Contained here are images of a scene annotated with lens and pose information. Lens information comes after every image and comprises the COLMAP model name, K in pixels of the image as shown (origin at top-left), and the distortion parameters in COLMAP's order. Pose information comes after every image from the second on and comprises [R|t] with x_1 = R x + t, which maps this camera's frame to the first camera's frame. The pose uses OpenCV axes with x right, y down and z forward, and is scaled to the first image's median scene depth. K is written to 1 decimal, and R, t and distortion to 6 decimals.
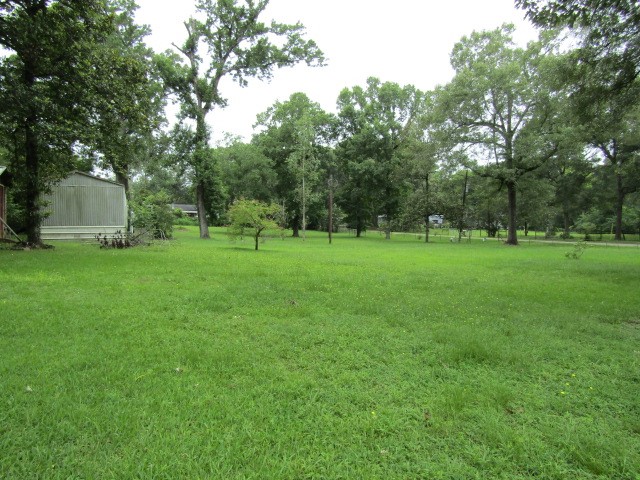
lens RADIAL K [[455.7, 0, 321.4], [0, 455.7, 263.4], [0, 0, 1]] dist [-0.028993, -0.002166]
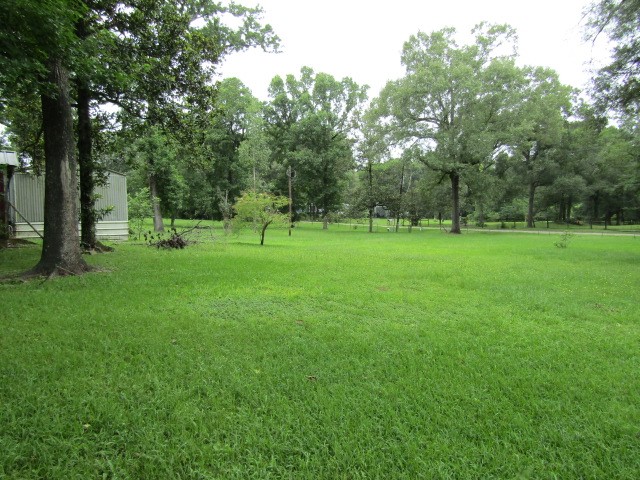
lens RADIAL K [[455.7, 0, 321.4], [0, 455.7, 263.4], [0, 0, 1]] dist [-0.028993, -0.002166]
pose [[0.967106, -0.031563, 0.252409, -0.163984], [0.025163, 0.999276, 0.028545, -0.008765], [-0.253127, -0.021255, 0.967199, 0.025340]]
